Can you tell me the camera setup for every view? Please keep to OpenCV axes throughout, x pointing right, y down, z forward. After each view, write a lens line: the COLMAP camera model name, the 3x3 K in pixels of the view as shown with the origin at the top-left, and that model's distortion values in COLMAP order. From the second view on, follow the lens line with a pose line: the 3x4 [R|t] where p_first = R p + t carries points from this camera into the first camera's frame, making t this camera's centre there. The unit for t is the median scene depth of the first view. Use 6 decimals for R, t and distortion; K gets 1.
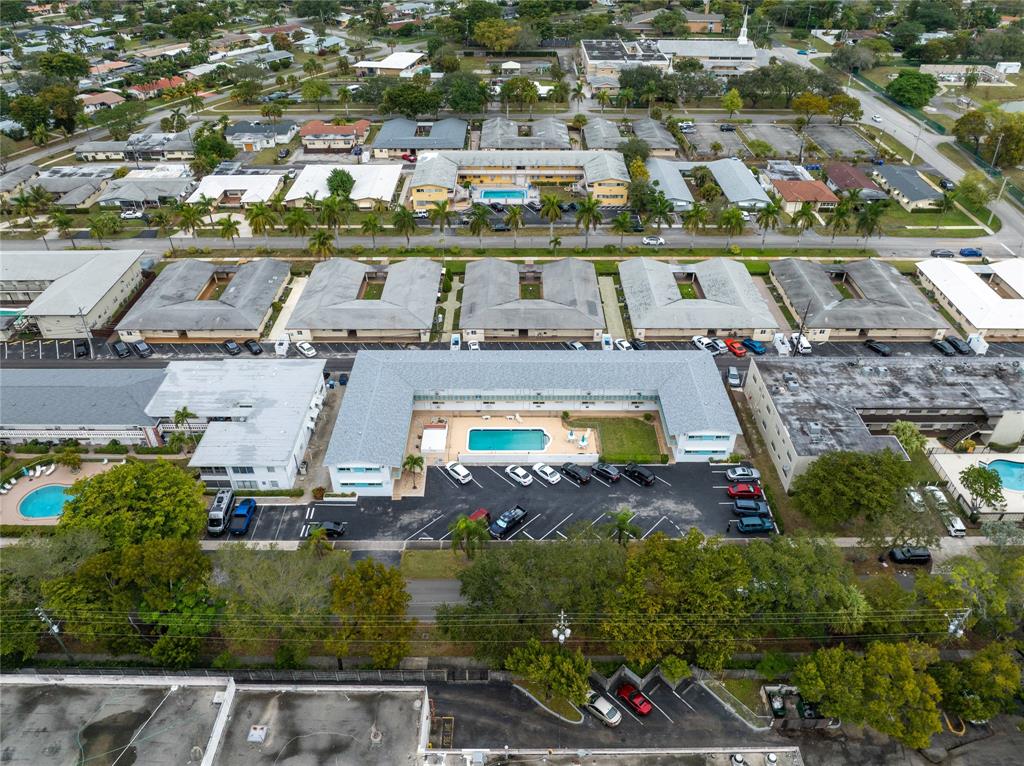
lens RADIAL K [[727.3, 0, 512.0], [0, 727.3, 383.0], [0, 0, 1]] dist [-0.037066, -0.004530]
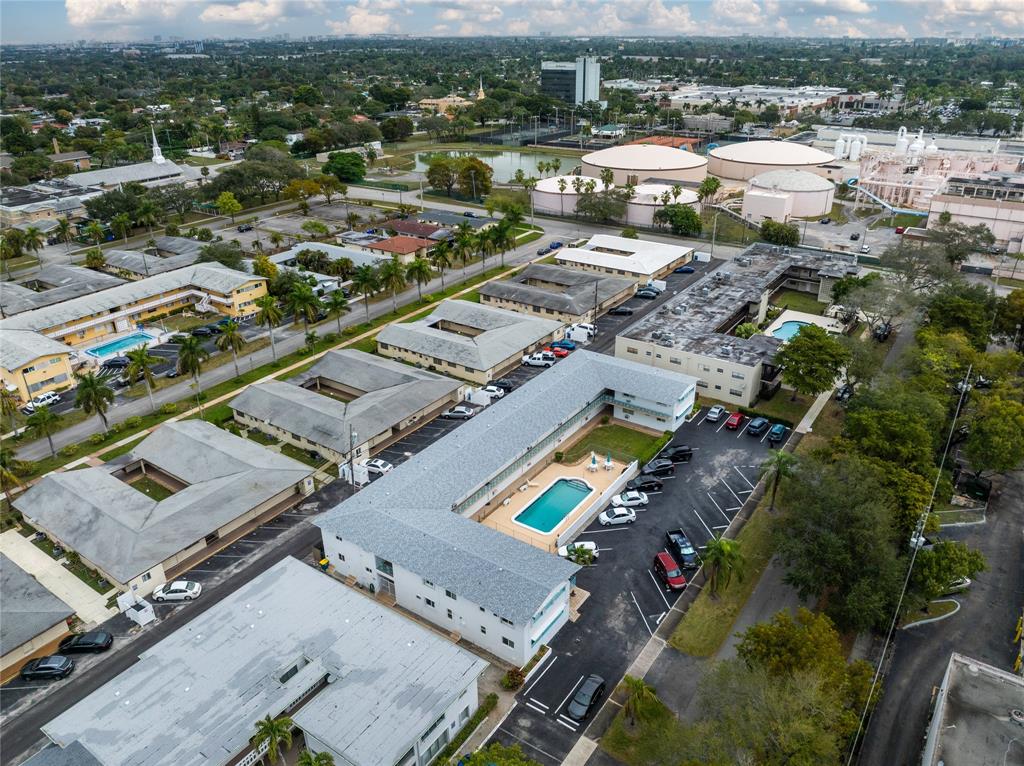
lens RADIAL K [[739.0, 0, 514.0], [0, 739.0, 382.5], [0, 0, 1]] dist [-0.039063, 0.000955]
pose [[0.567554, -0.359849, 0.740534, -0.579272], [0.493688, 0.868541, 0.043684, -0.097666], [-0.658904, 0.340799, 0.670597, 0.401462]]
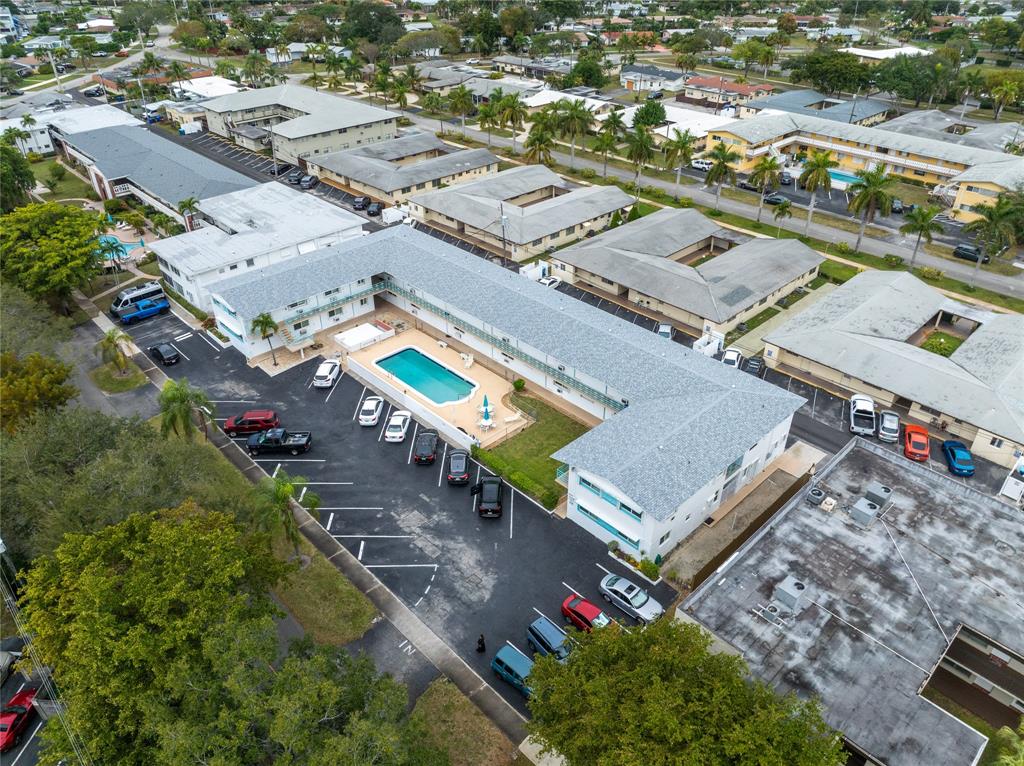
lens RADIAL K [[719.4, 0, 512.0], [0, 719.4, 383.0], [0, 0, 1]] dist [-0.036823, -0.000790]
pose [[0.695259, 0.394611, -0.600747, 0.445611], [-0.424481, 0.899913, 0.099862, -0.017426], [0.580027, 0.185576, 0.793177, 0.484889]]
